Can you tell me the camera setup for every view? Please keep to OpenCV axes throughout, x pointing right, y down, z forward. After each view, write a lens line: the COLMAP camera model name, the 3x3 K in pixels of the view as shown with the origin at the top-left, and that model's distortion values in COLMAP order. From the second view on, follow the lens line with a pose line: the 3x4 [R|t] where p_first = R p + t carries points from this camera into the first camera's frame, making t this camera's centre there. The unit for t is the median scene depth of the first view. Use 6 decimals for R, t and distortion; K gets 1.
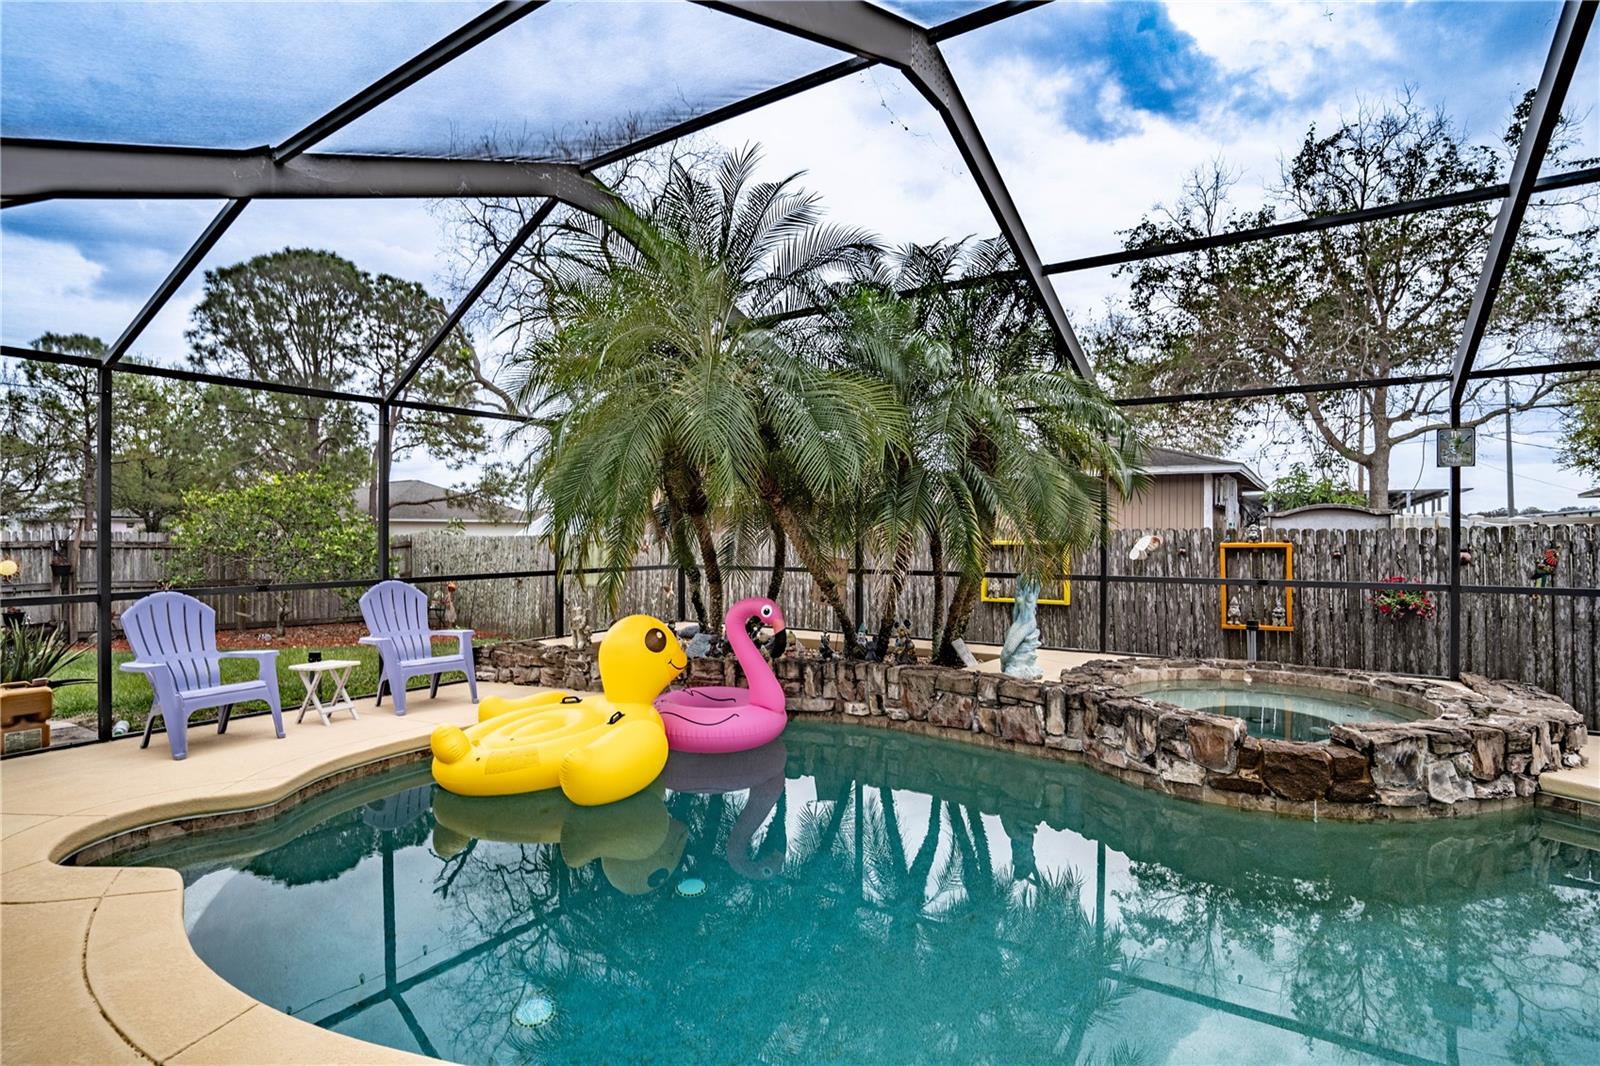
lens RADIAL K [[790.2, 0, 794.5], [0, 790.2, 534.7], [0, 0, 1]] dist [-0.070682, 0.030212]
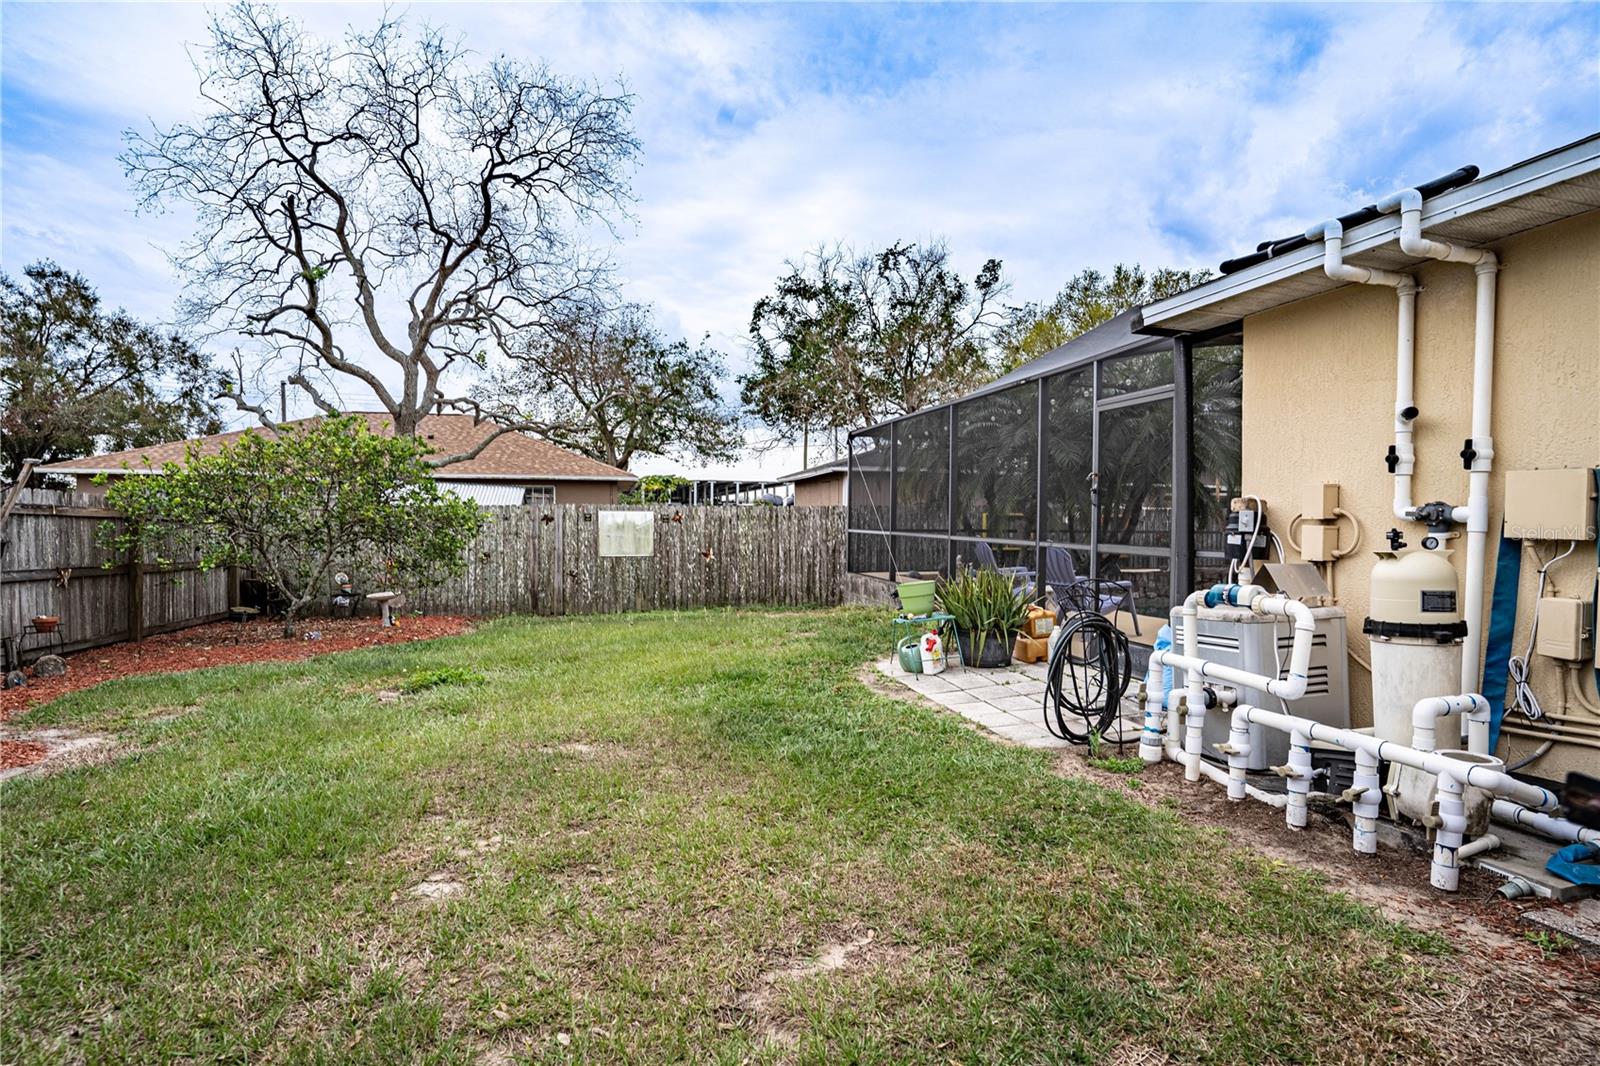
lens RADIAL K [[790.2, 0, 800.3], [0, 790.2, 528.1], [0, 0, 1]] dist [-0.070682, 0.030212]
pose [[0.672557, -0.005521, 0.740025, -0.329409], [-0.007707, 0.999866, 0.014464, 0.005402], [-0.740006, -0.015431, 0.672424, 0.053681]]
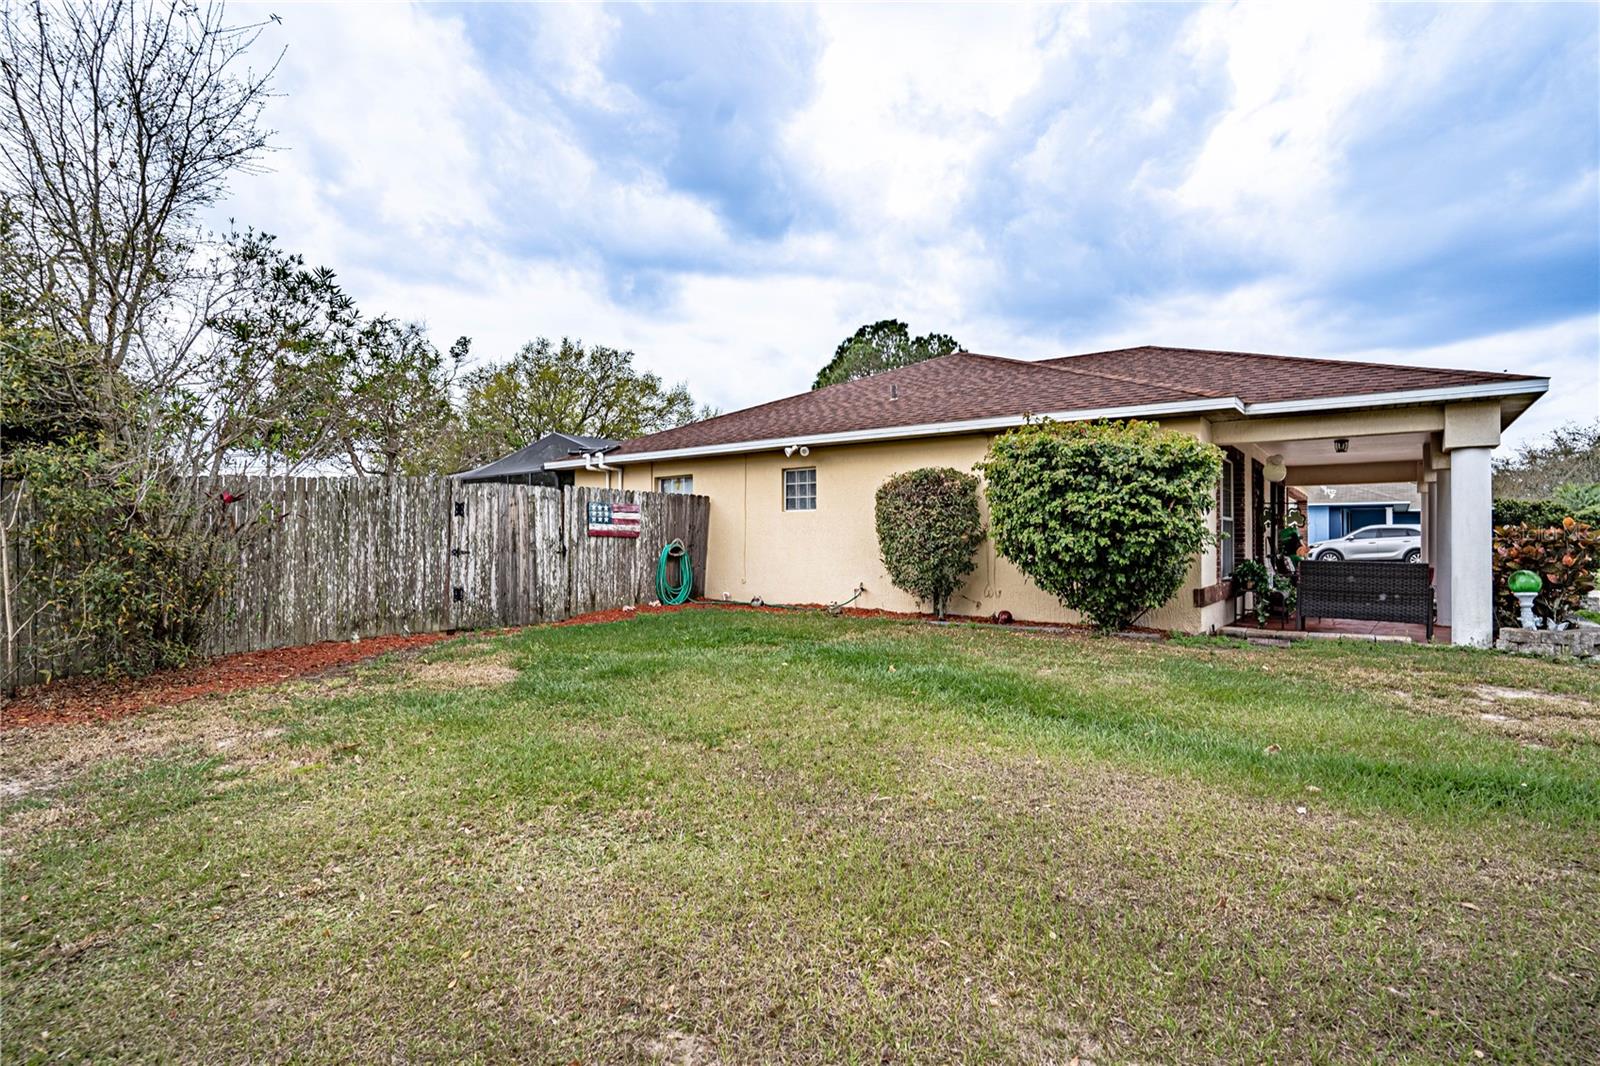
lens RADIAL K [[790.2, 0, 793.9], [0, 790.2, 537.8], [0, 0, 1]] dist [-0.070682, 0.030212]
pose [[0.078528, 0.006981, 0.996887, -0.607129], [-0.000582, 0.999976, -0.006957, 0.010246], [-0.996912, -0.000034, 0.078530, -0.070783]]
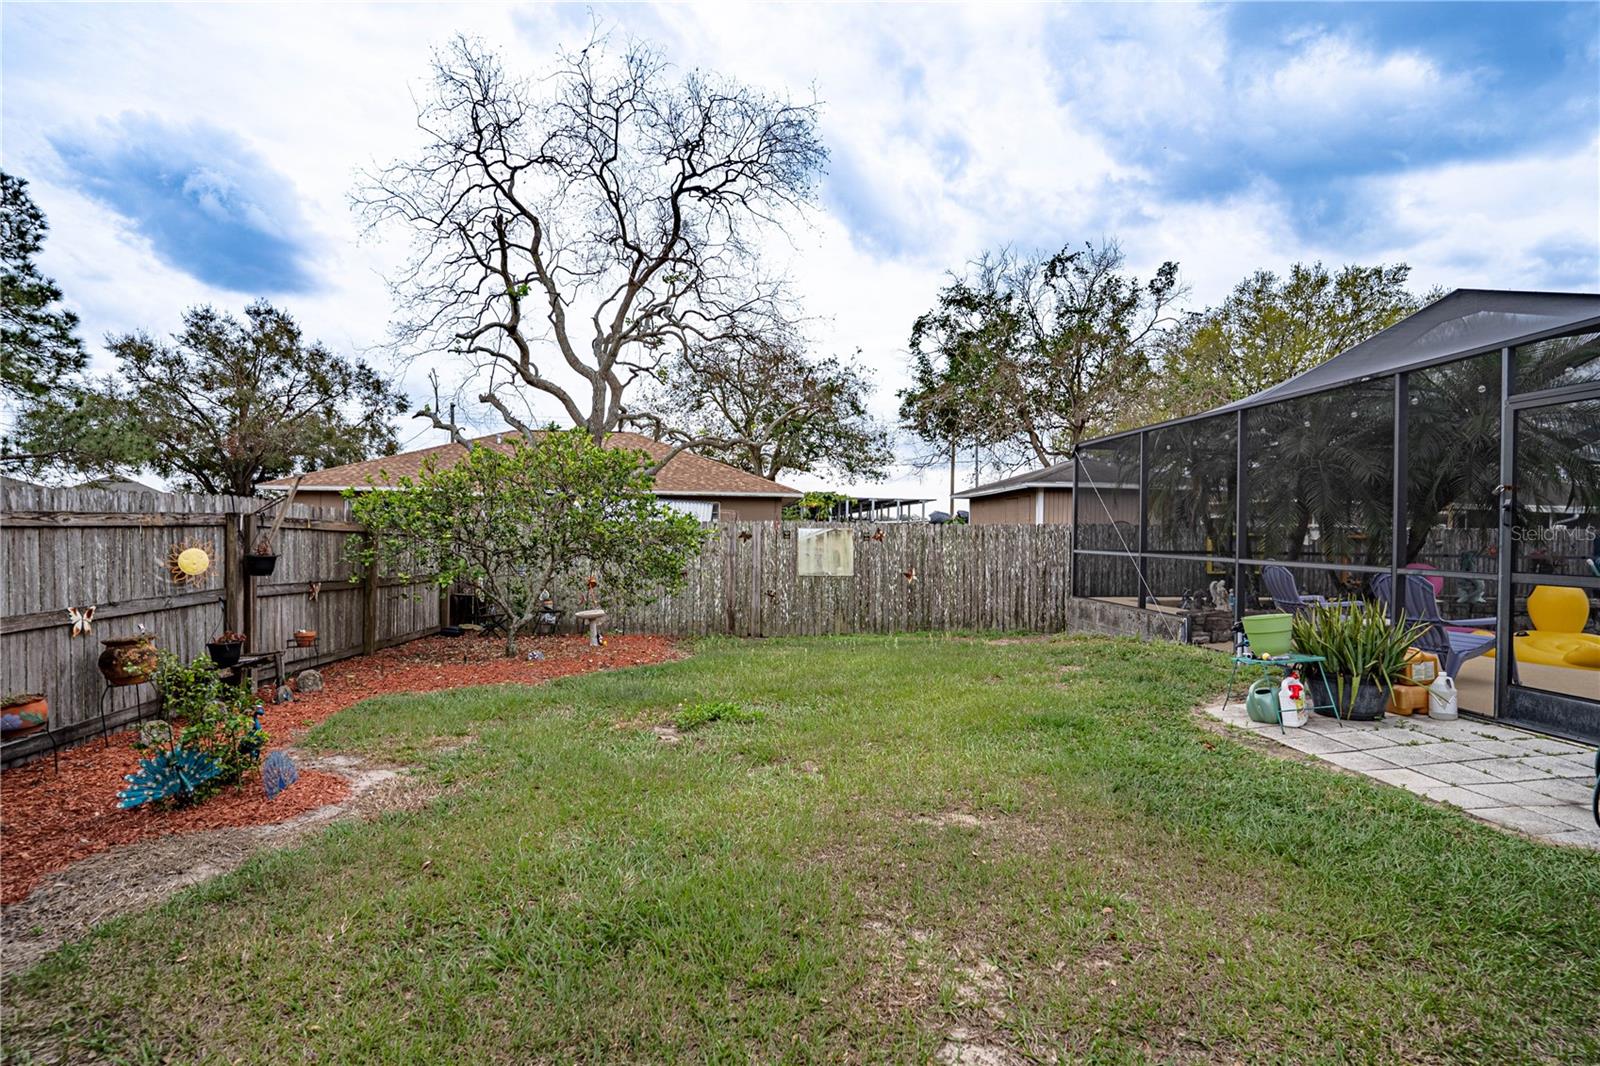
lens RADIAL K [[790.2, 0, 798.9], [0, 790.2, 526.4], [0, 0, 1]] dist [-0.070682, 0.030212]
pose [[0.779350, 0.016259, 0.626378, -0.342135], [-0.014077, 0.999865, -0.008438, 0.005648], [-0.626431, -0.002241, 0.779474, 0.098077]]
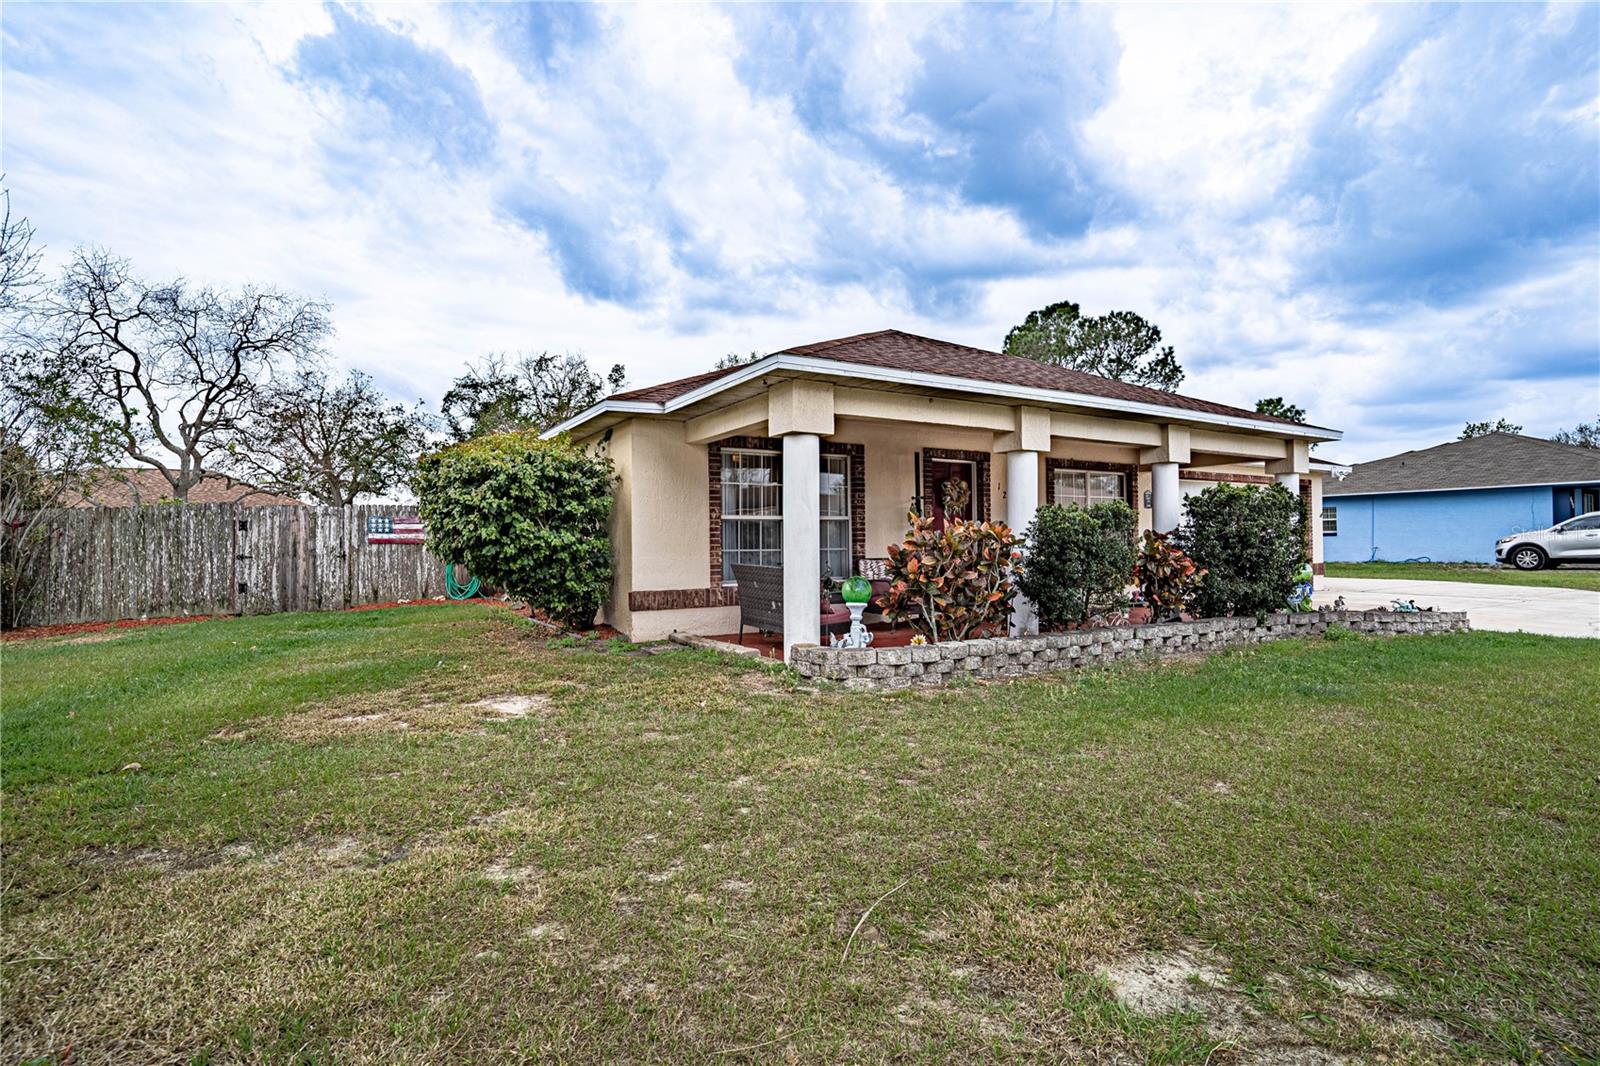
lens RADIAL K [[790.2, 0, 797.4], [0, 790.2, 534.2], [0, 0, 1]] dist [-0.070682, 0.030212]
pose [[0.441383, 0.005883, 0.897300, -0.554326], [0.010295, 0.999879, -0.011620, 0.009463], [-0.897260, 0.014366, 0.441269, -0.339113]]
